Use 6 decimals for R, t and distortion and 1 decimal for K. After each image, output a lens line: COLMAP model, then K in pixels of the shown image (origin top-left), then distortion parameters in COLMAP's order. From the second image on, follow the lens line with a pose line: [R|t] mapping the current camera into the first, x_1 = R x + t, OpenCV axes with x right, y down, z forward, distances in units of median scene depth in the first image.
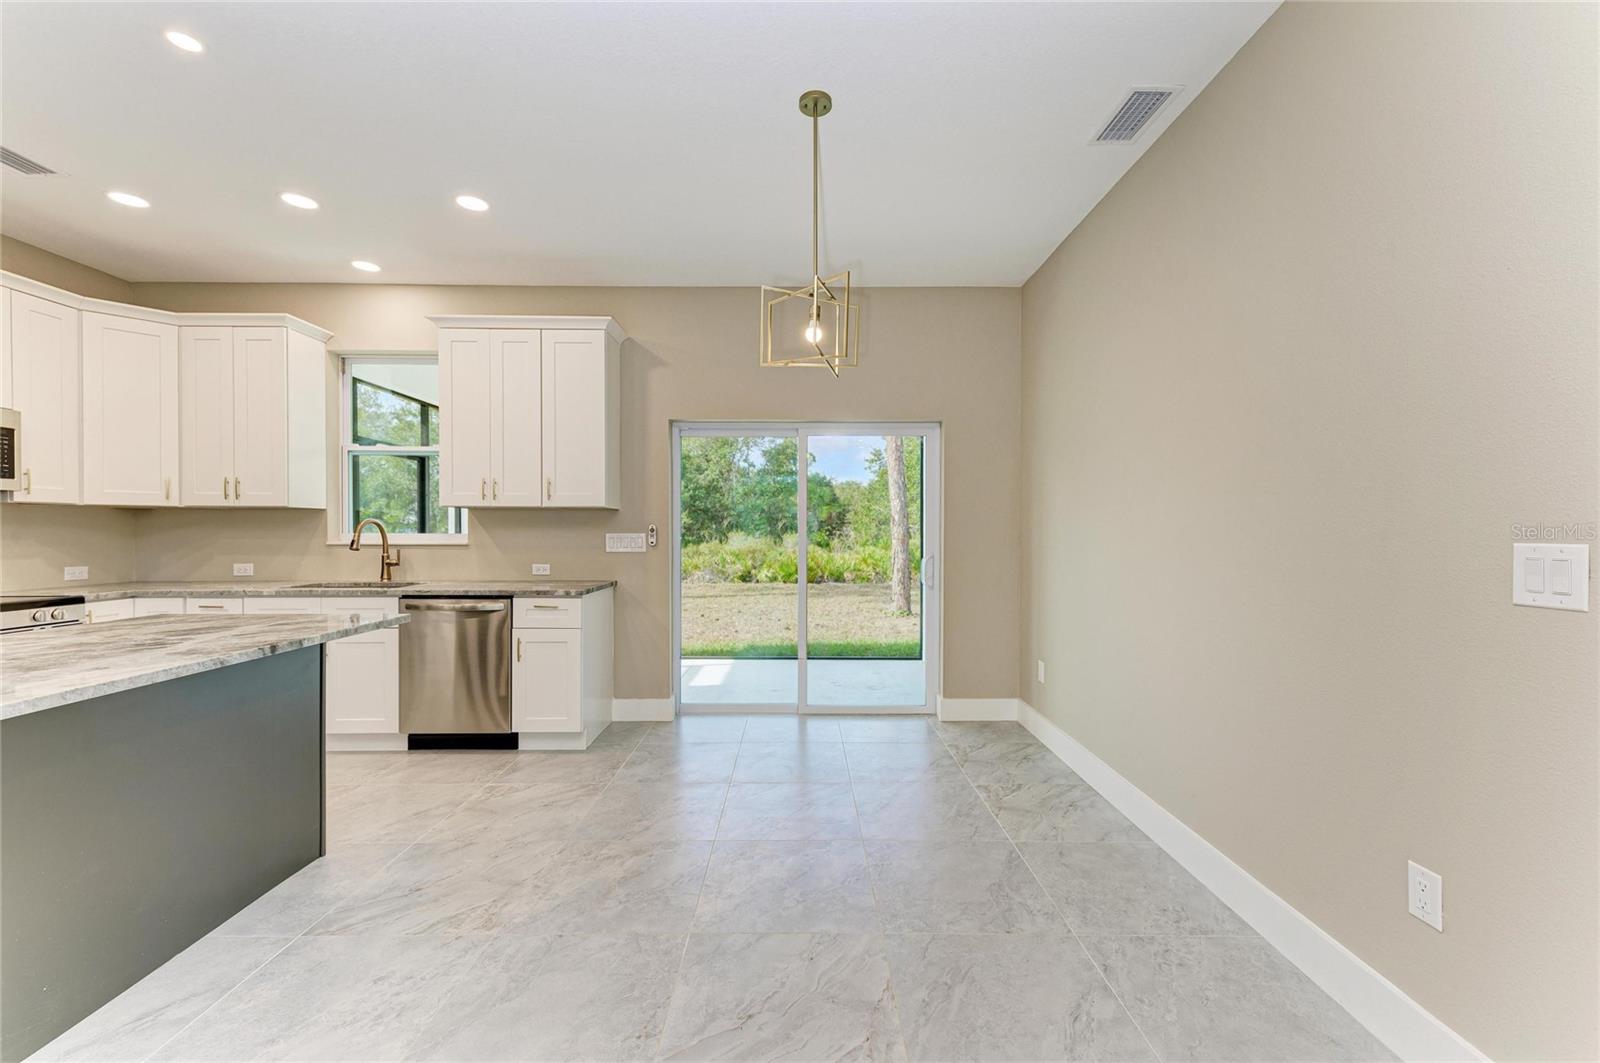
lens RADIAL K [[668.0, 0, 804.6], [0, 668.0, 537.7], [0, 0, 1]] dist [0.014653, -0.000536]
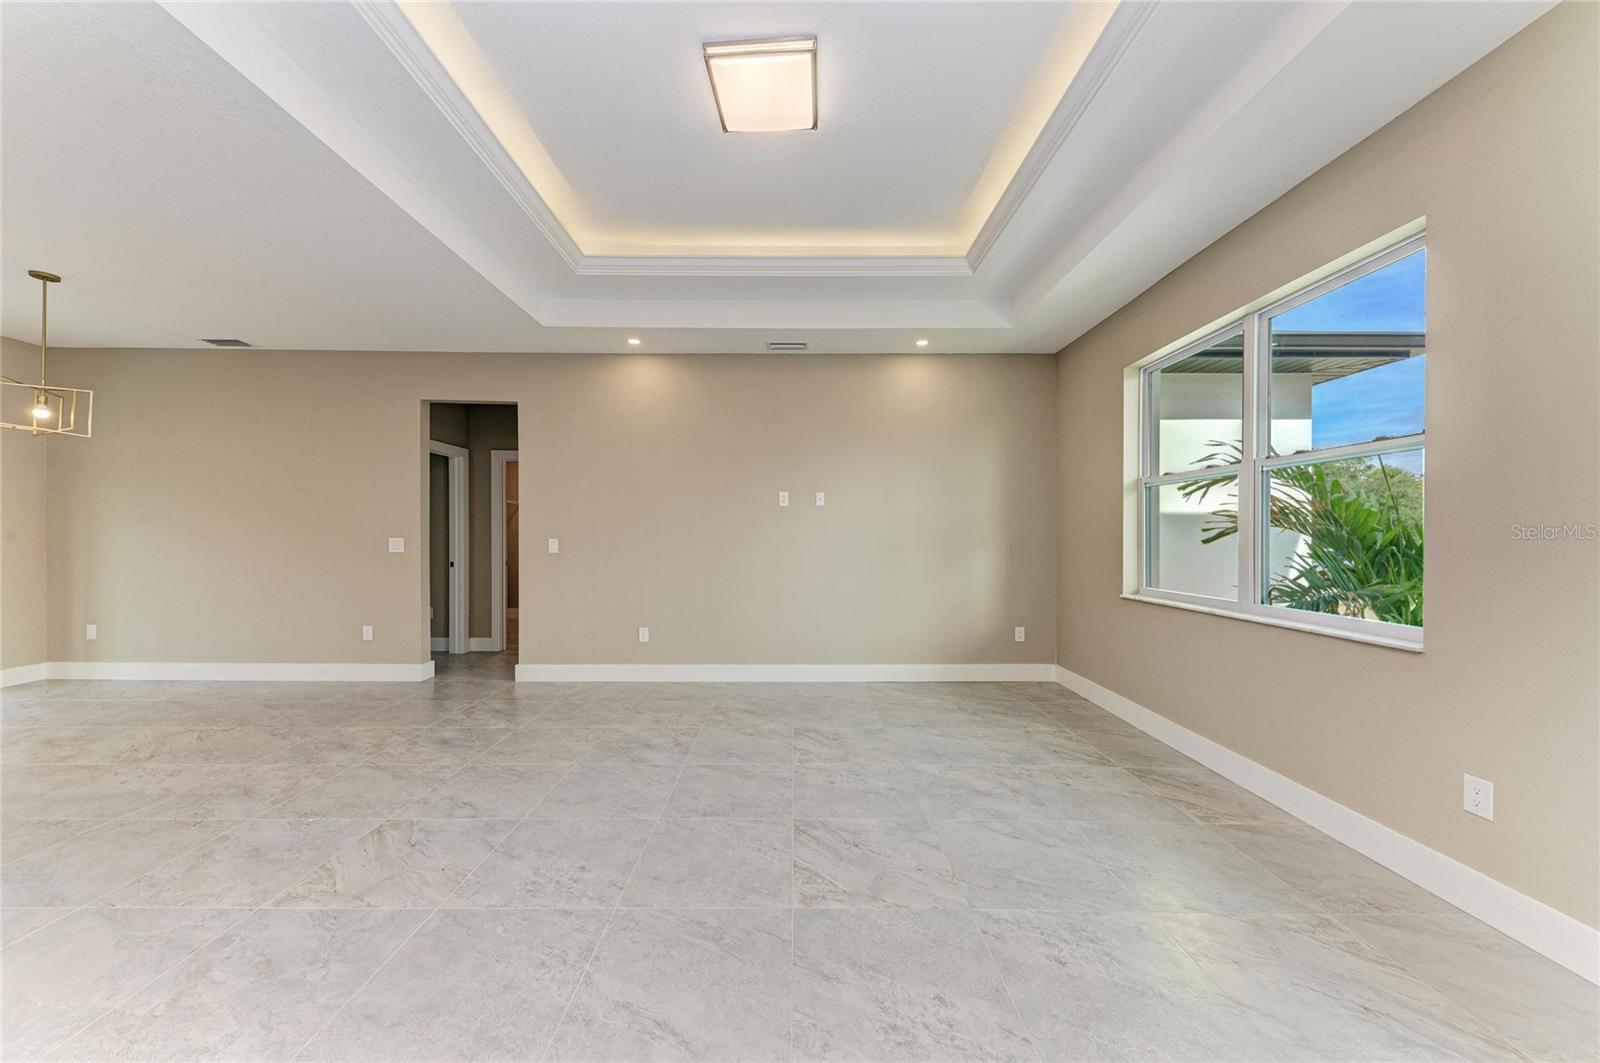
lens RADIAL K [[556.3, 0, 793.4], [0, 556.3, 539.0], [0, 0, 1]] dist [0.006722, -0.000772]
pose [[0.013774, -0.006838, 0.999882, -0.777364], [0.004449, 0.999967, 0.006778, -0.002267], [-0.999895, 0.004355, 0.013804, -0.494693]]
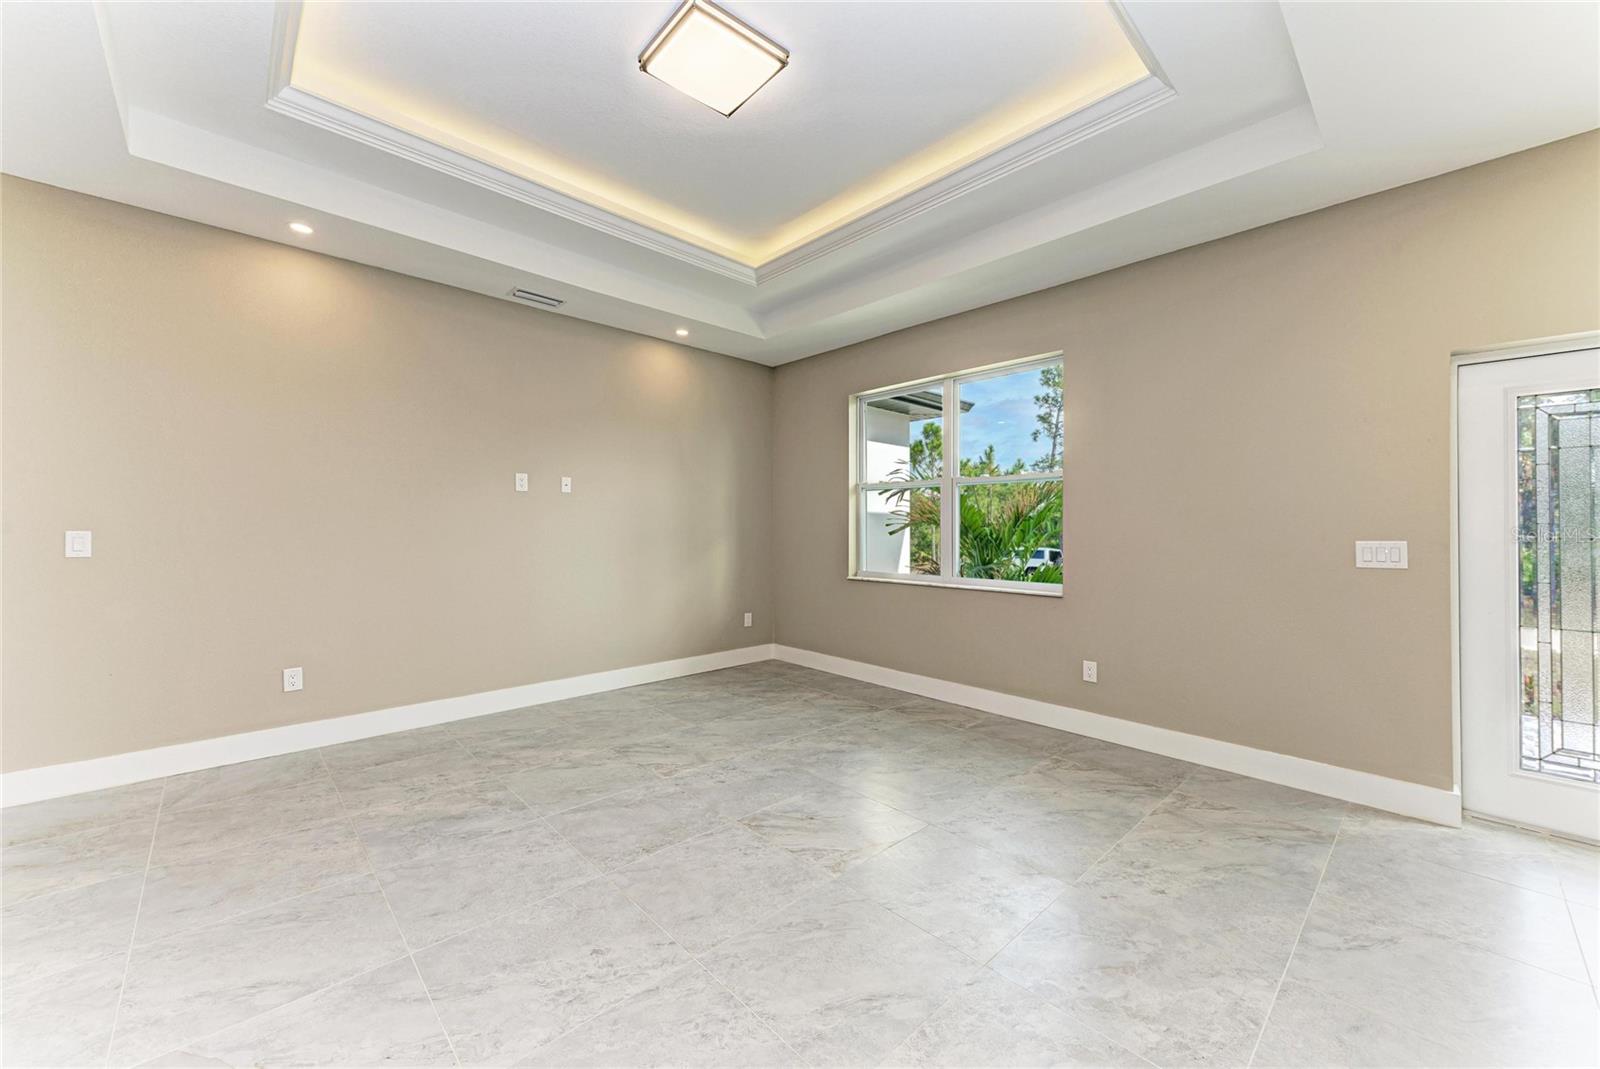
lens RADIAL K [[605.7, 0, 801.6], [0, 605.7, 525.6], [0, 0, 1]] dist [0.005610, -0.001433]
pose [[-0.682226, -0.002960, 0.731135, -0.695779], [-0.004309, 0.999991, 0.000028, -0.006446], [-0.731128, -0.003132, -0.682233, -0.121356]]
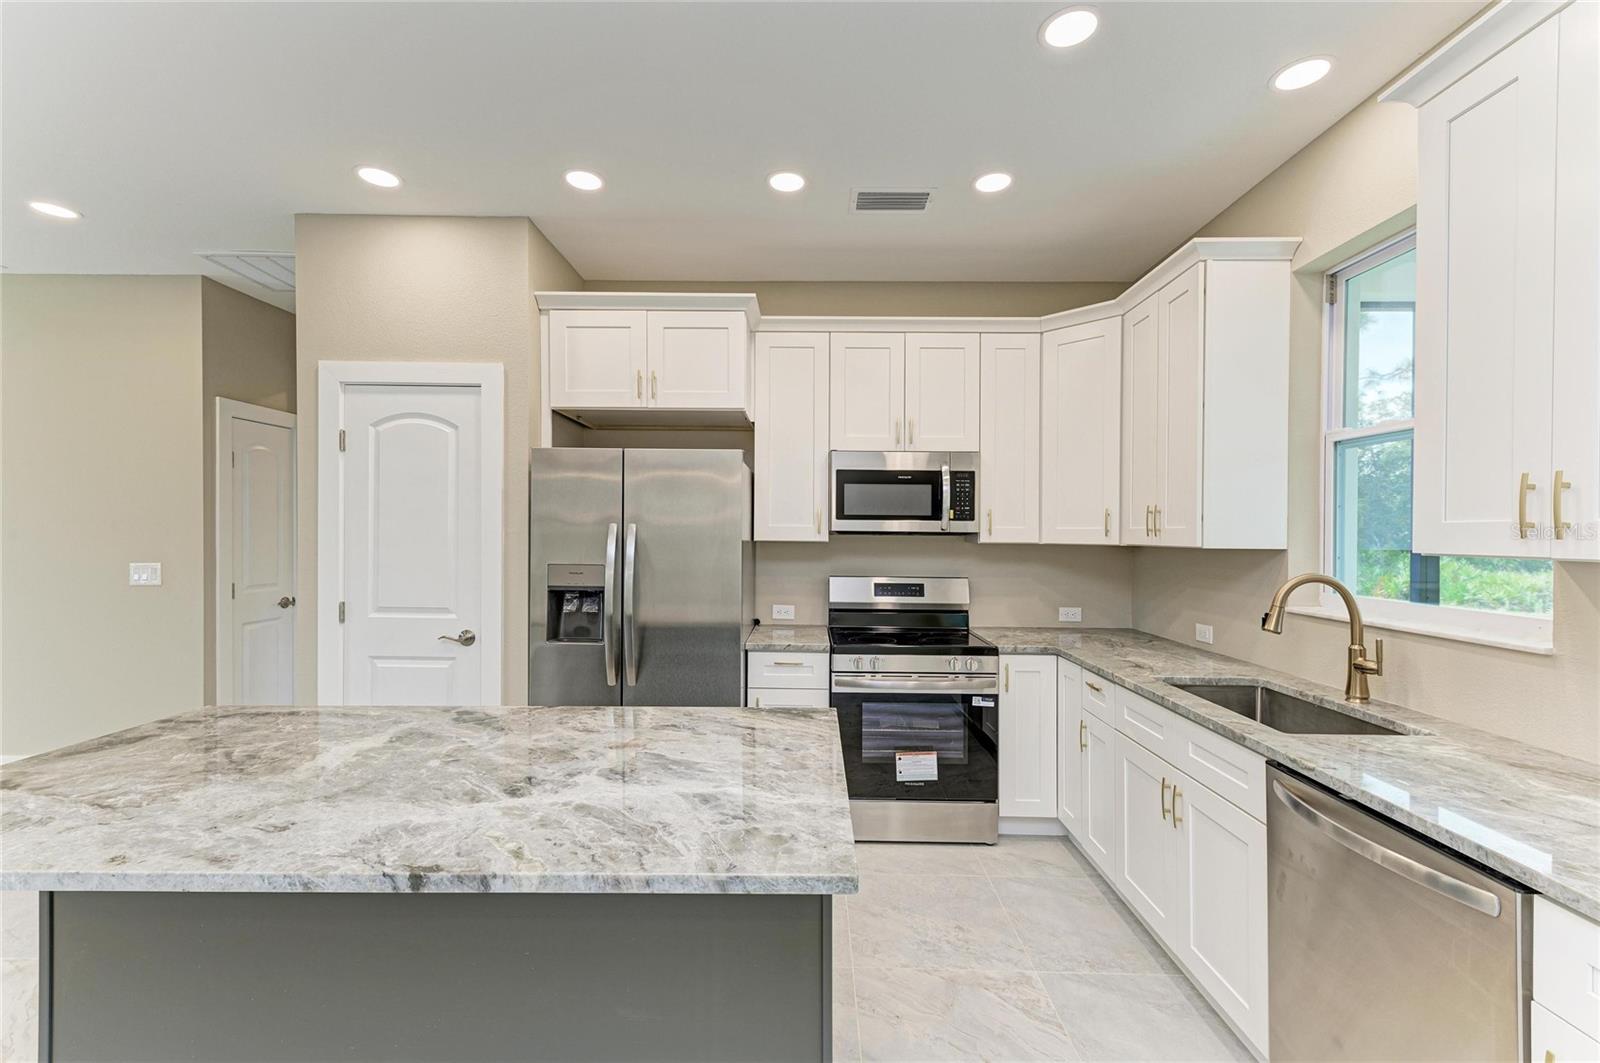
lens RADIAL K [[668.0, 0, 799.5], [0, 668.0, 535.2], [0, 0, 1]] dist [0.014653, -0.000536]
pose [[-0.017955, -0.000261, -0.999839, -0.128912], [-0.016425, 0.999865, 0.000034, -0.047953], [0.999704, 0.016423, -0.017957, 0.599357]]
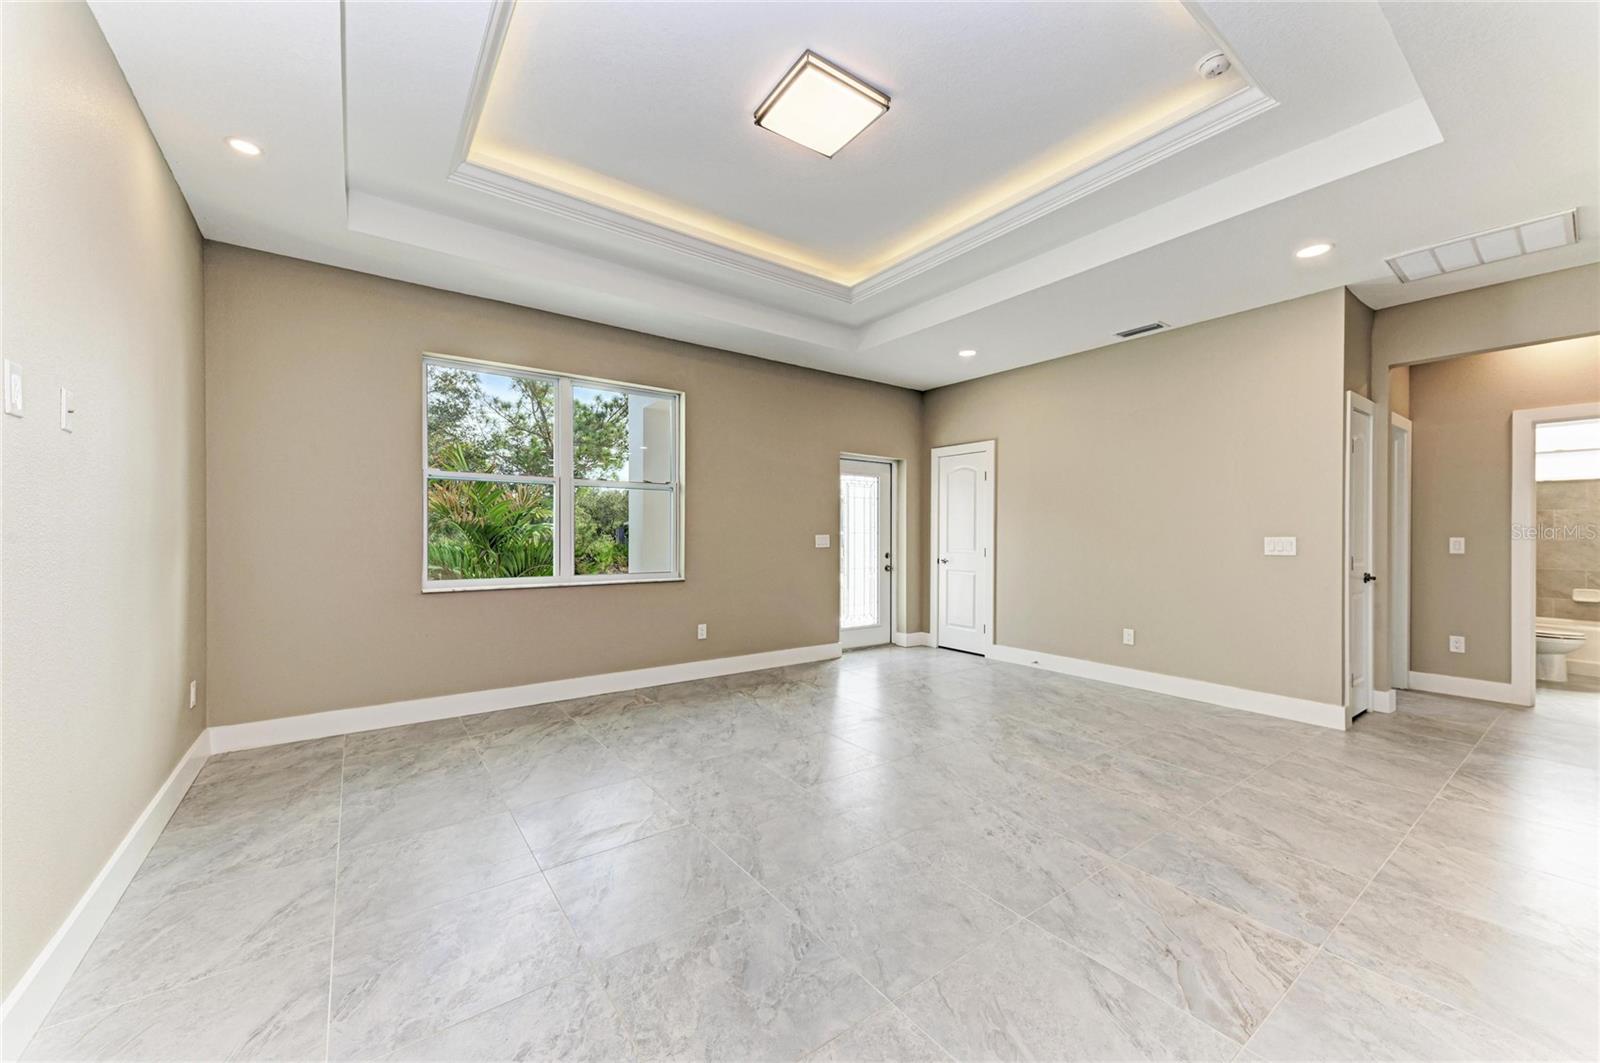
lens RADIAL K [[605.7, 0, 806.1], [0, 605.7, 530.3], [0, 0, 1]] dist [0.010636, -0.000066]
pose [[-0.809354, -0.008498, -0.587260, 0.184230], [-0.011228, 0.999936, 0.001005, 0.000639], [0.587214, 0.007407, -0.809398, 0.057619]]
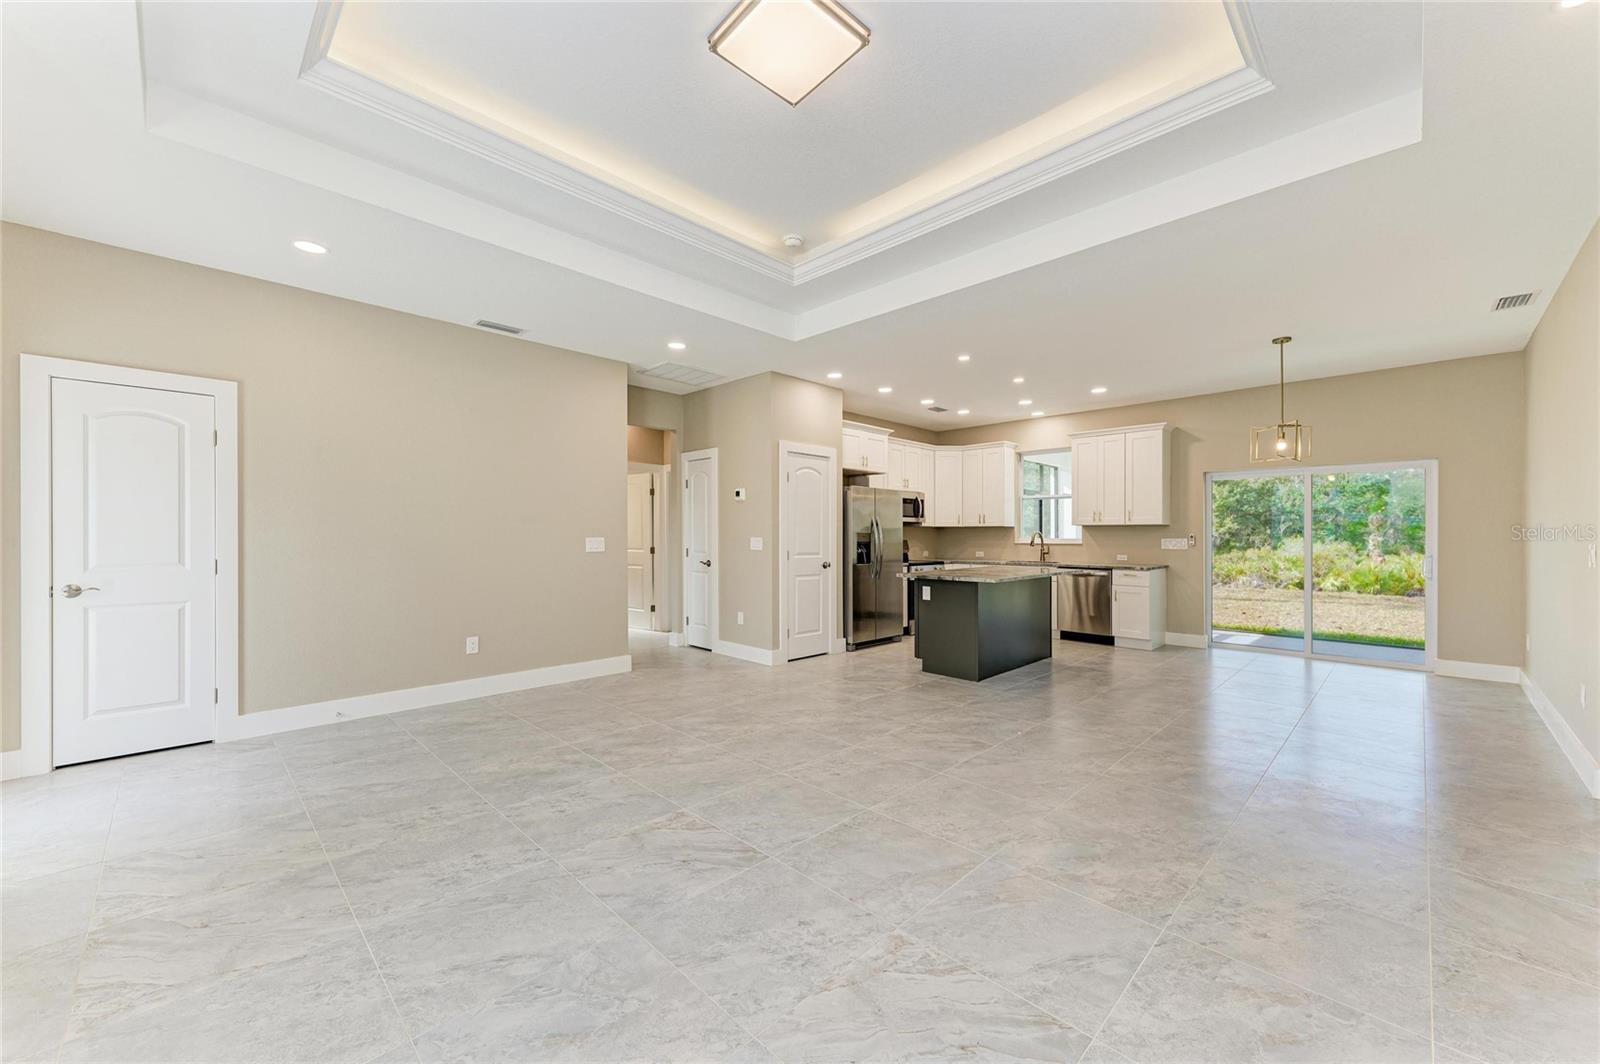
lens RADIAL K [[605.7, 0, 803.6], [0, 605.7, 537.1], [0, 0, 1]] dist [0.010636, -0.000066]
pose [[0.703133, 0.001537, -0.711056, 0.192319], [-0.007661, 0.999956, -0.005415, 0.005632], [0.711017, 0.009255, 0.703114, -0.847001]]
